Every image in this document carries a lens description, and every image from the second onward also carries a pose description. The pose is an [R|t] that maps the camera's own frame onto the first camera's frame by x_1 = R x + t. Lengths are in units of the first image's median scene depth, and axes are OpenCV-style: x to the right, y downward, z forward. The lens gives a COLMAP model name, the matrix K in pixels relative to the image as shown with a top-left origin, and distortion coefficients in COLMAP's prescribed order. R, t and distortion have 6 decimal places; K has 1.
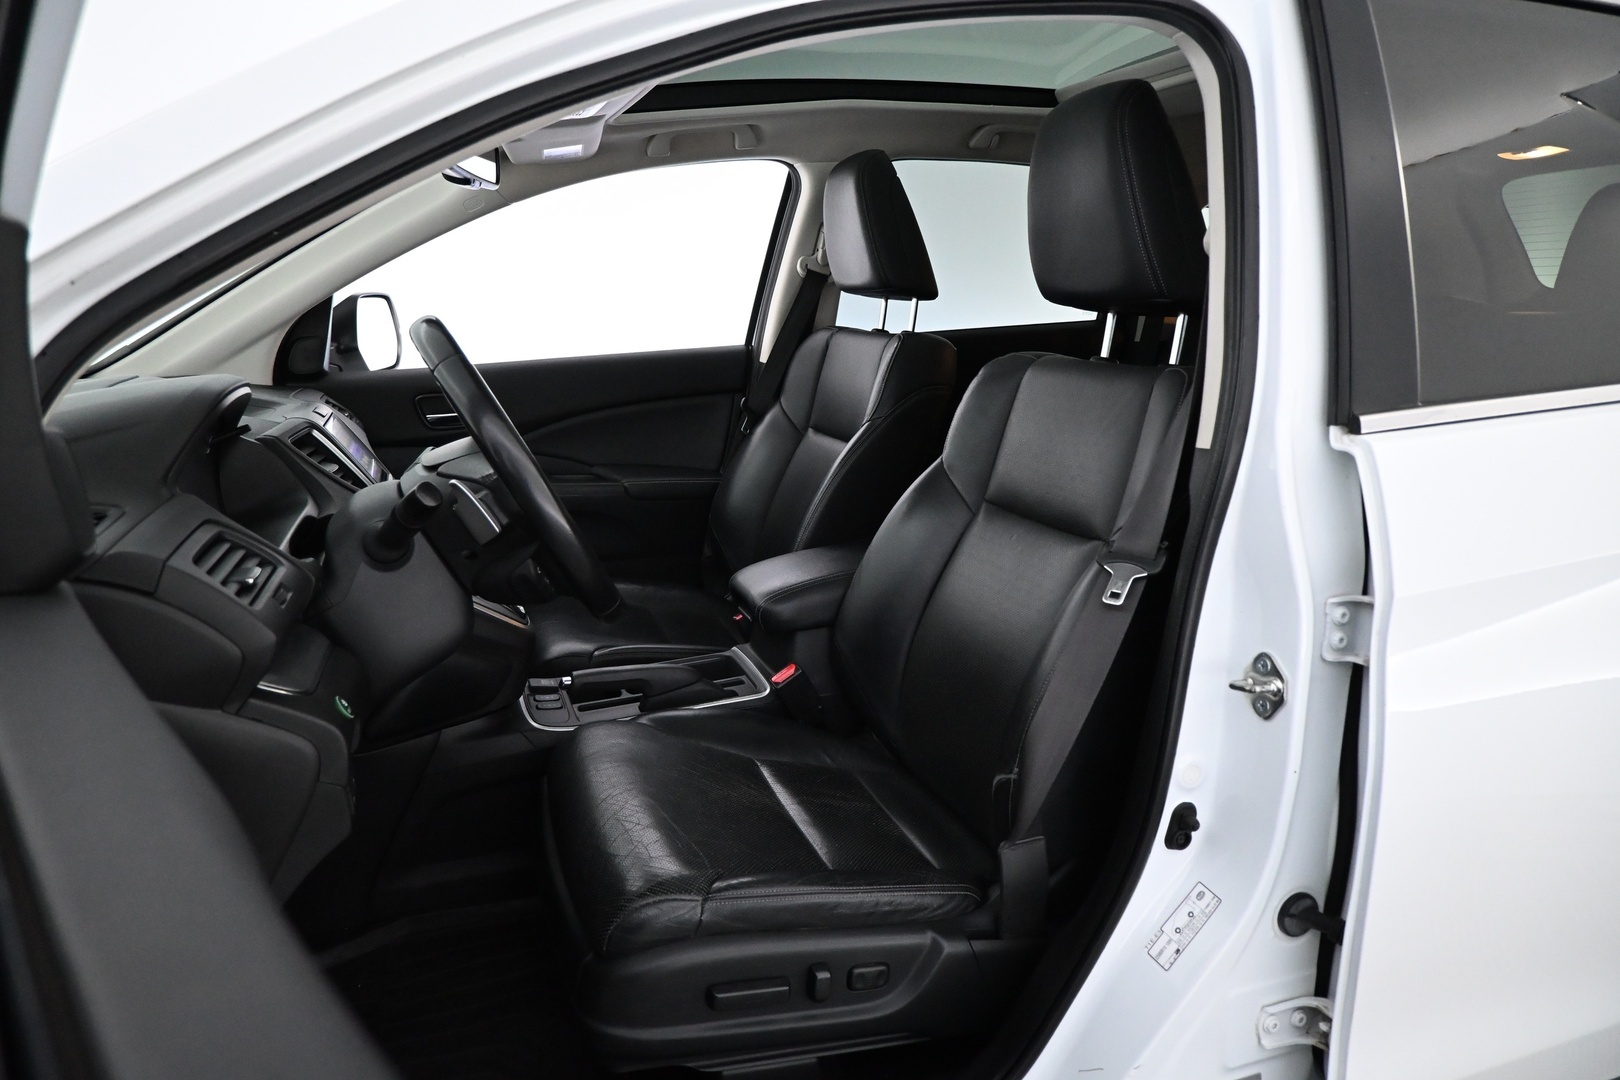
lens RADIAL K [[1124.0, 0, 810.0], [0, 1124.0, 540.0], [0, 0, 1]] dist [0.007752, 0.002275]
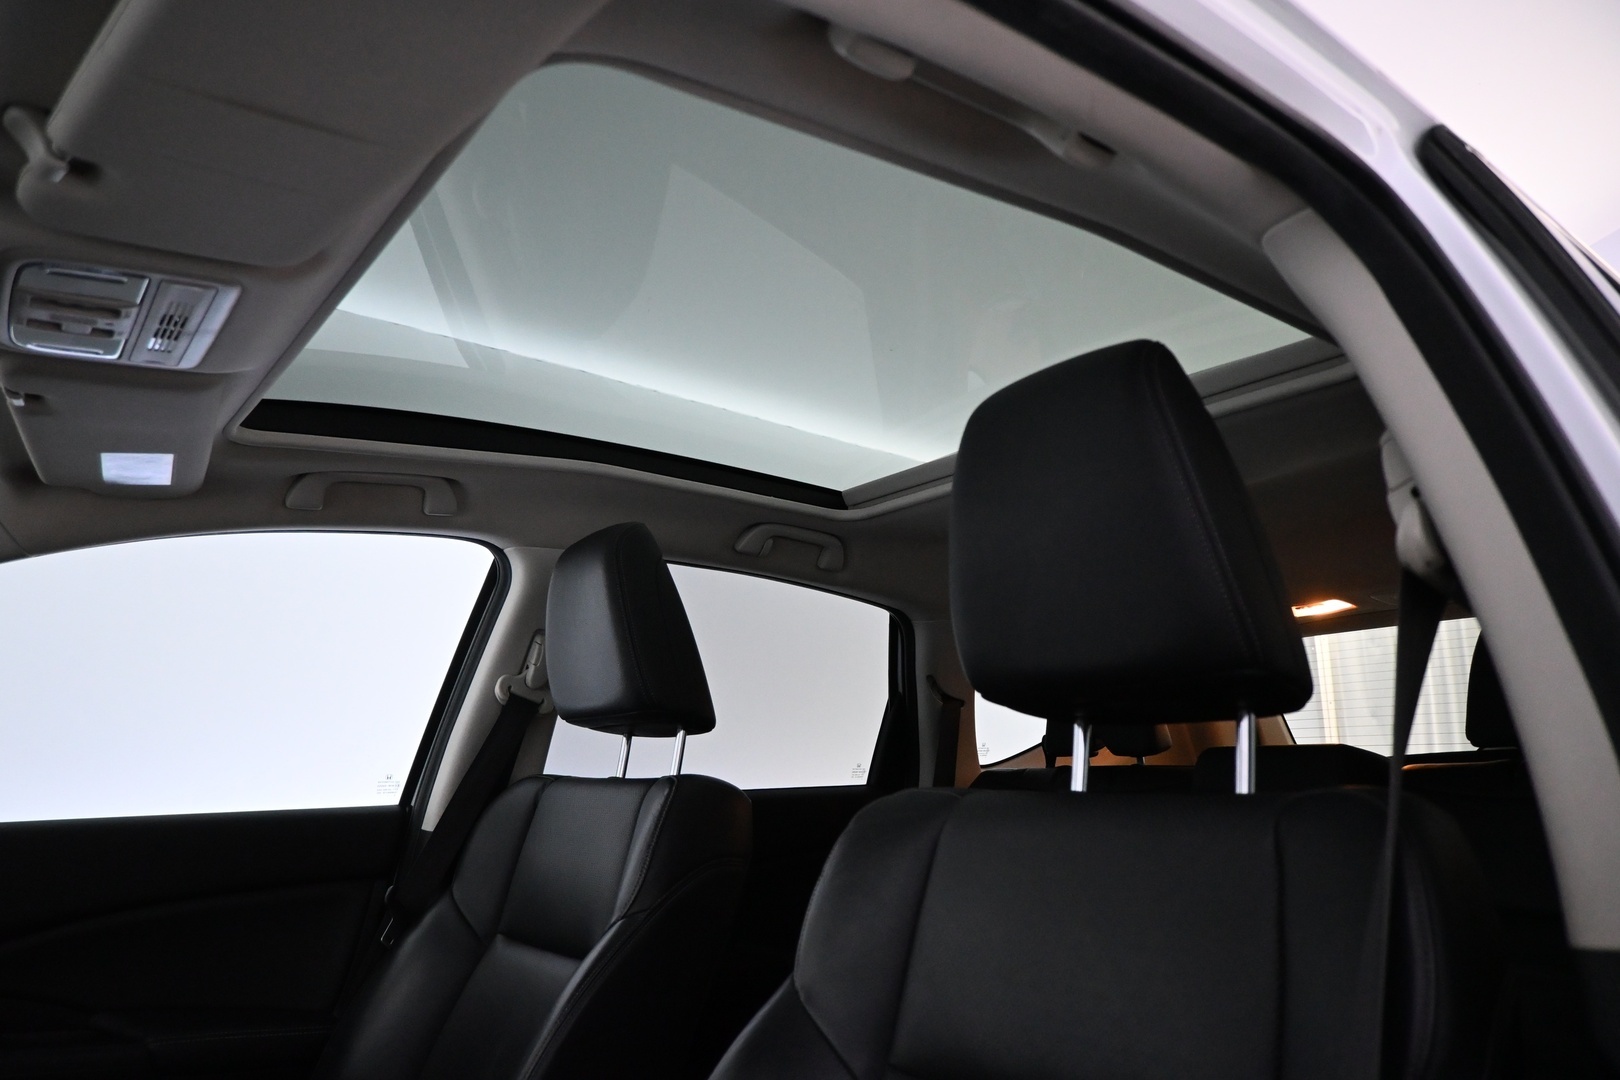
lens RADIAL K [[1124.0, 0, 810.0], [0, 1124.0, 540.0], [0, 0, 1]] dist [0.007752, 0.002275]
pose [[0.948055, 0.090937, 0.304831, -0.048213], [0.047366, 0.907231, -0.417958, -0.028266], [-0.314560, 0.410686, 0.855798, 0.316893]]
